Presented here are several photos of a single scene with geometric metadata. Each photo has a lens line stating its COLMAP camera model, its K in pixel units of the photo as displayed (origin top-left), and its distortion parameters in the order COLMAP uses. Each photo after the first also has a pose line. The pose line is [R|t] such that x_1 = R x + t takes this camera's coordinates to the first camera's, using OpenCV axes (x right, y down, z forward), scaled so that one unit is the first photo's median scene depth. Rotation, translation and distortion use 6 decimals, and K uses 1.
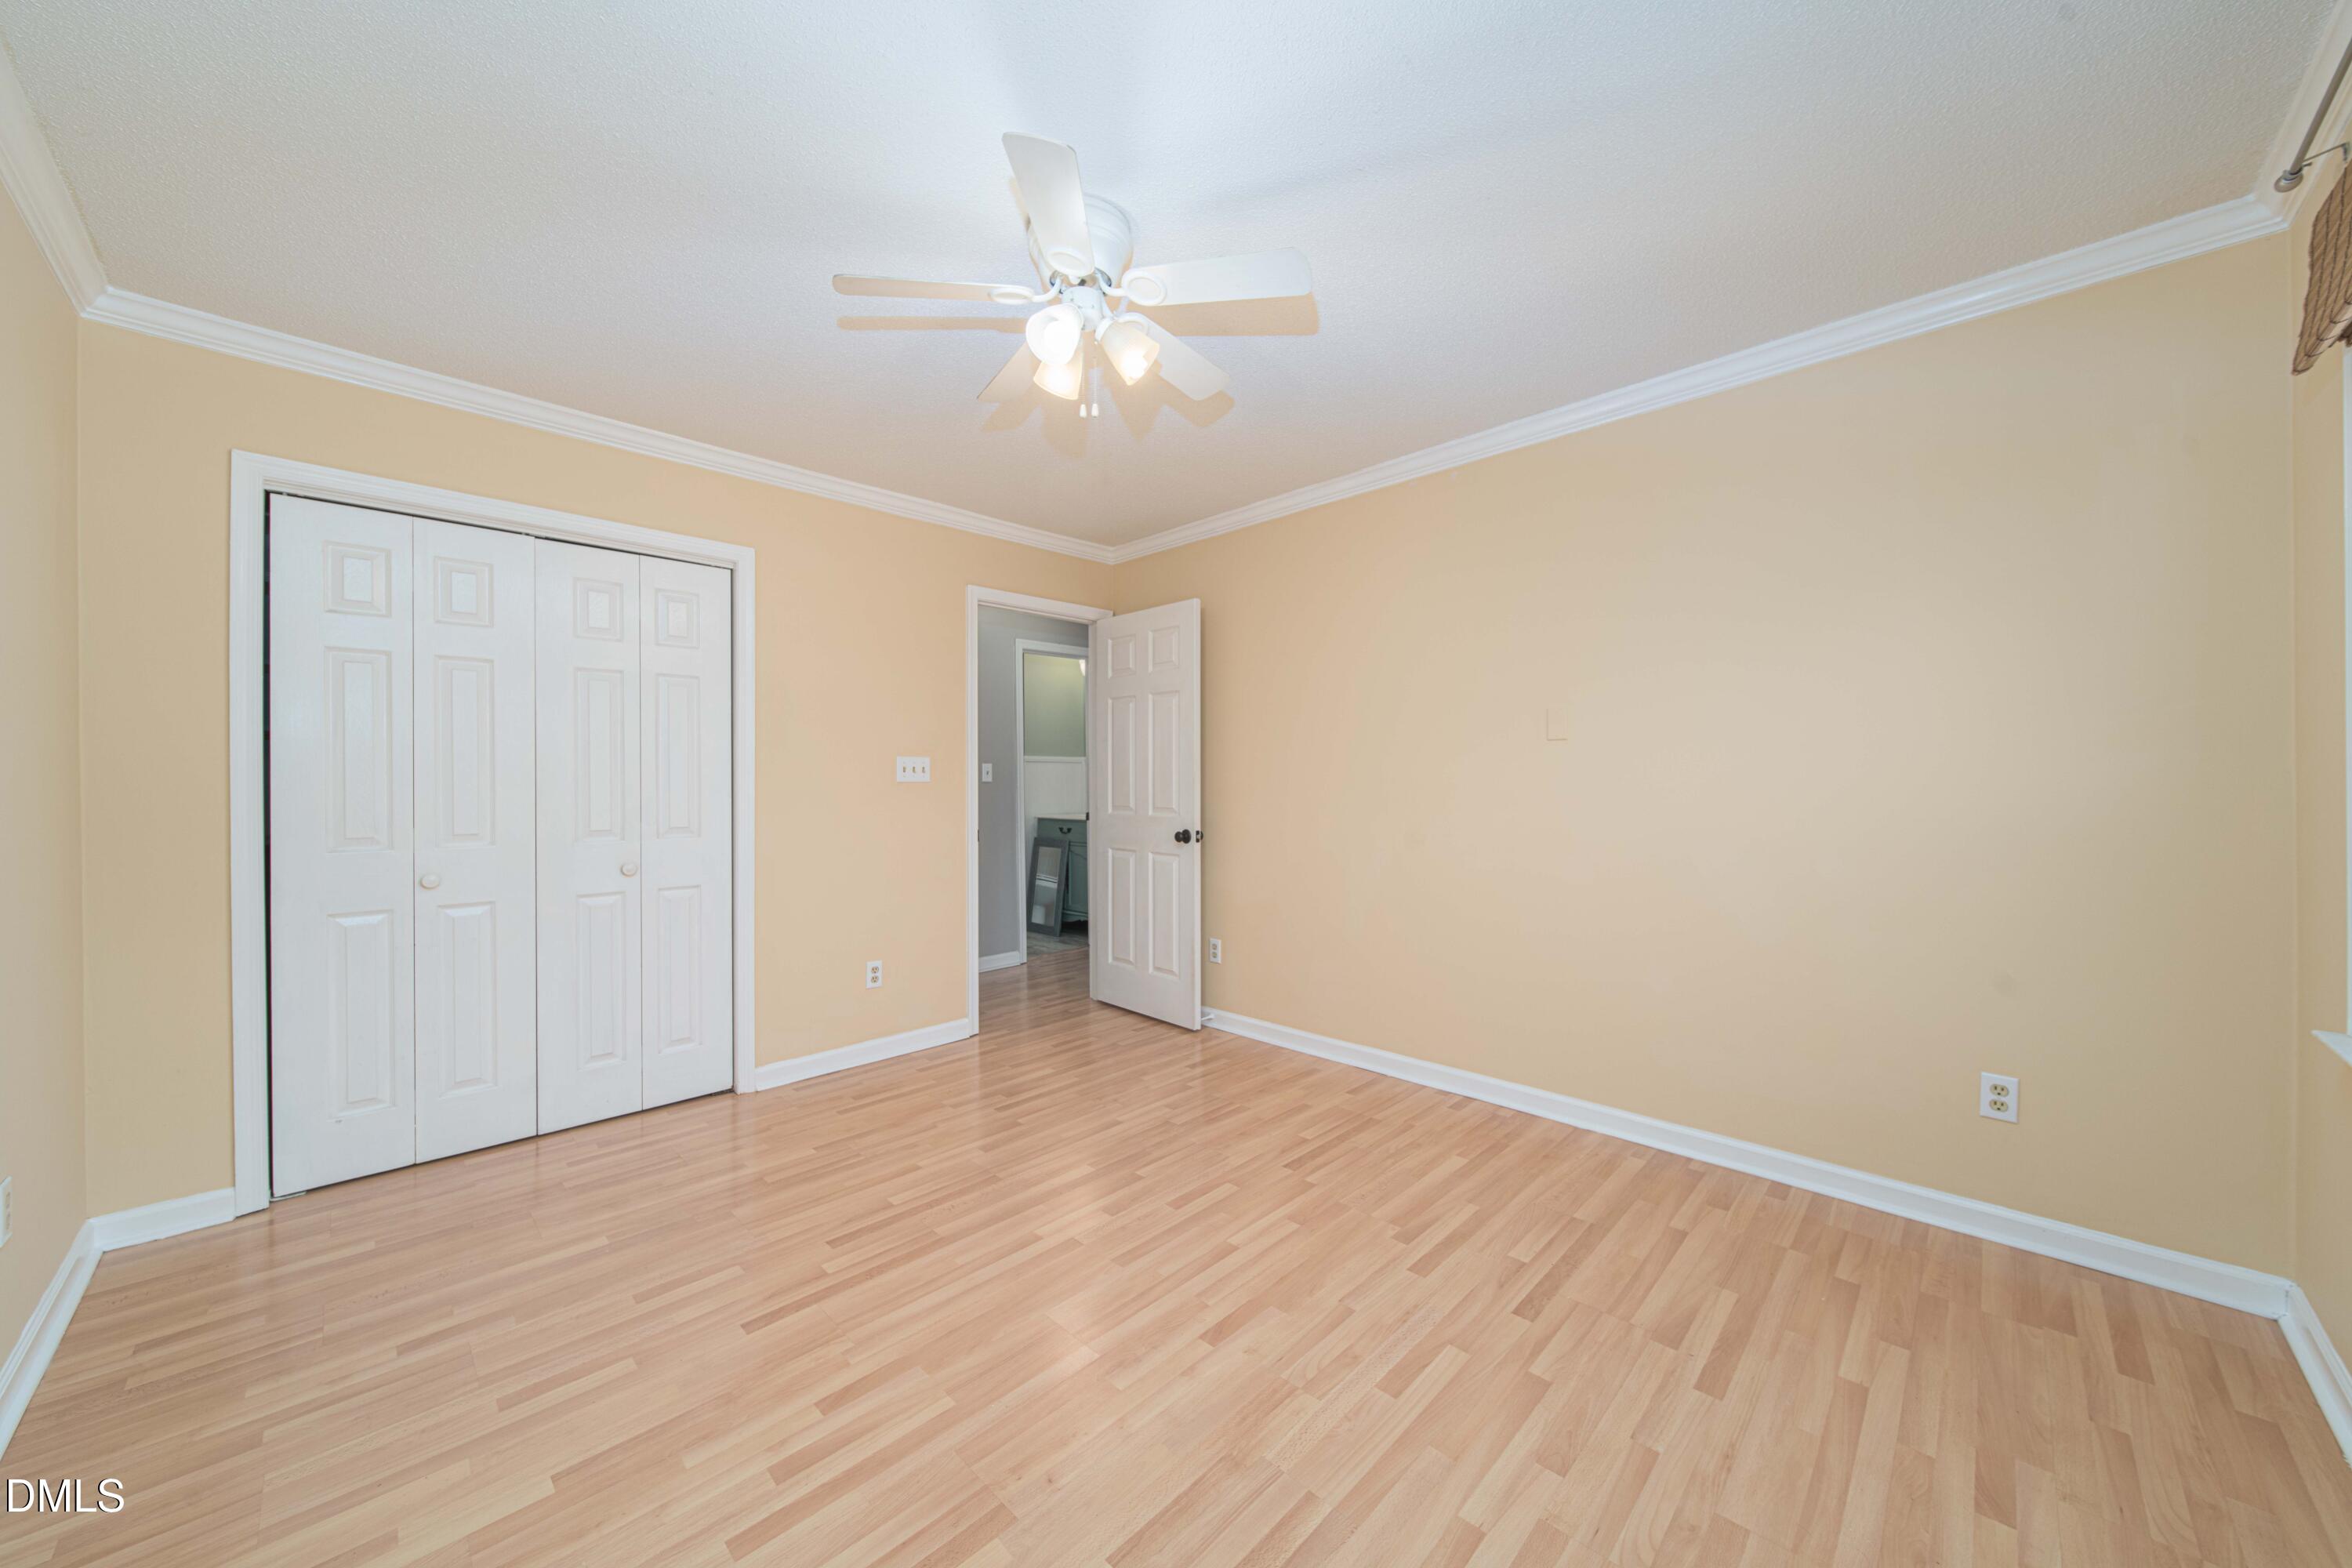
lens RADIAL K [[831.6, 0, 1170.4], [0, 831.6, 781.3], [0, 0, 1]] dist [0.001669, 0.000044]
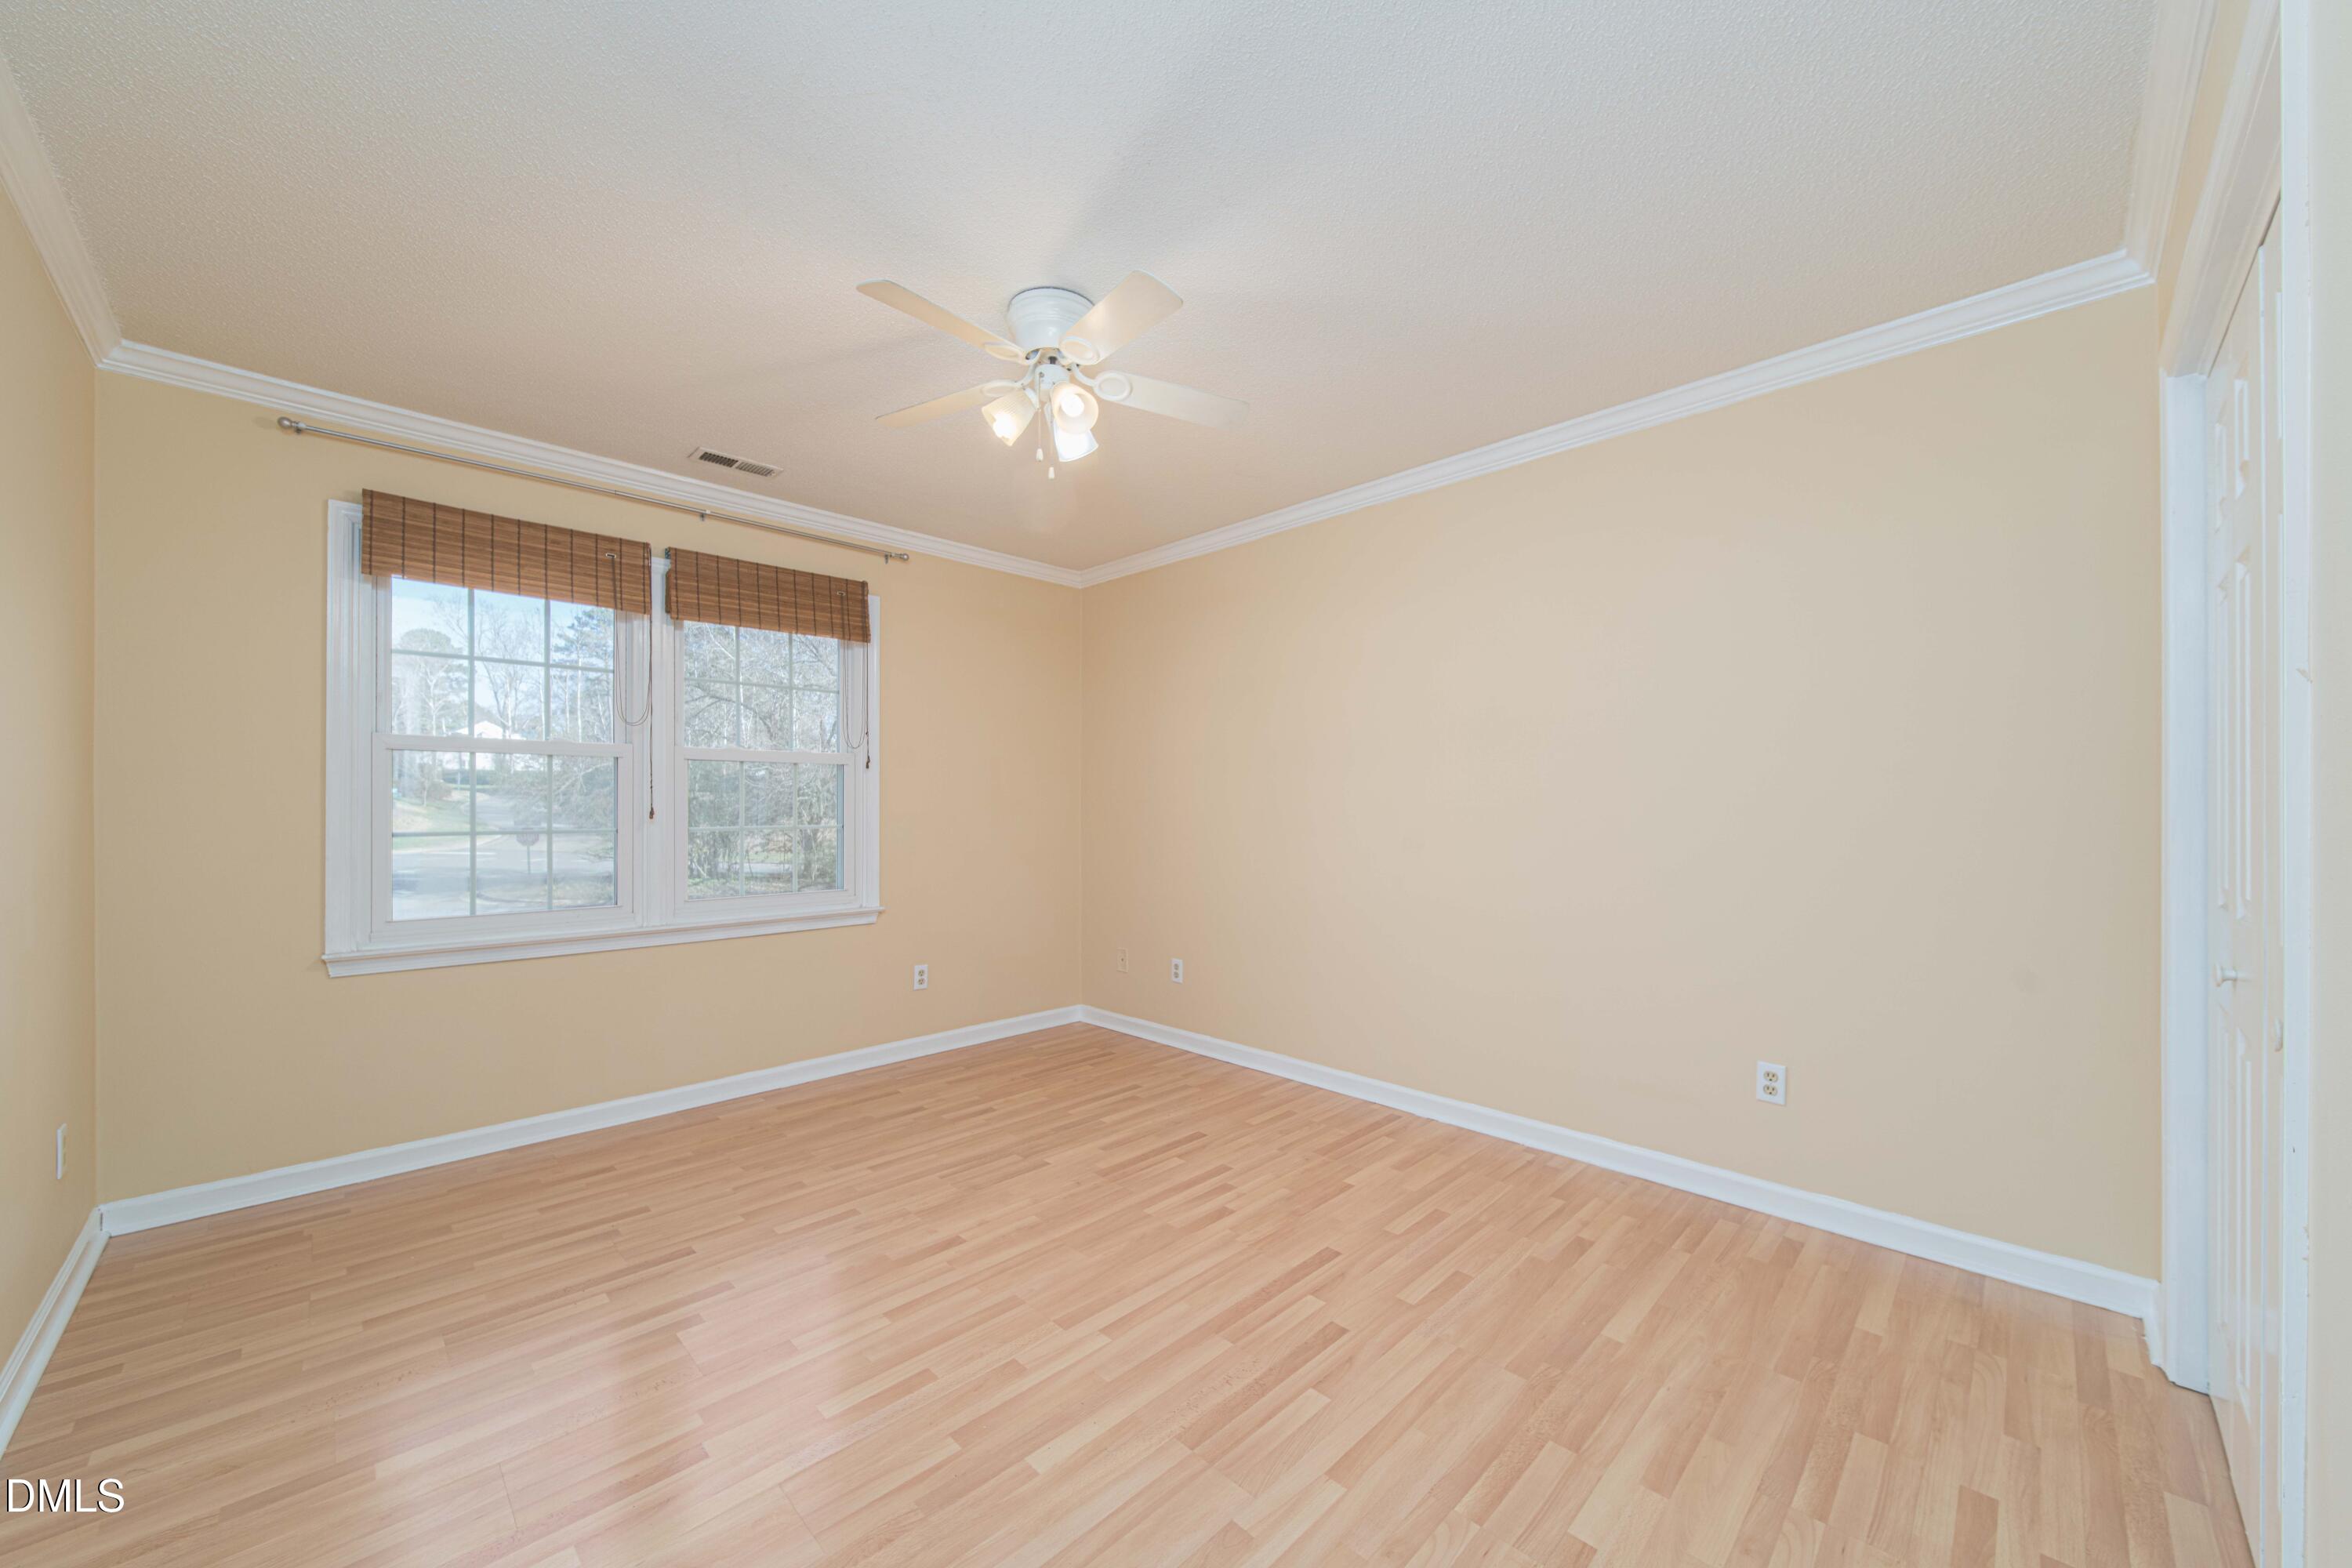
lens RADIAL K [[831.6, 0, 1174.2], [0, 831.6, 799.8], [0, 0, 1]] dist [0.001669, 0.000044]
pose [[-0.999936, 0.005817, -0.009702, -0.268041], [0.005871, 0.999968, -0.005518, 0.001578], [0.009669, -0.005575, -0.999938, 2.223646]]
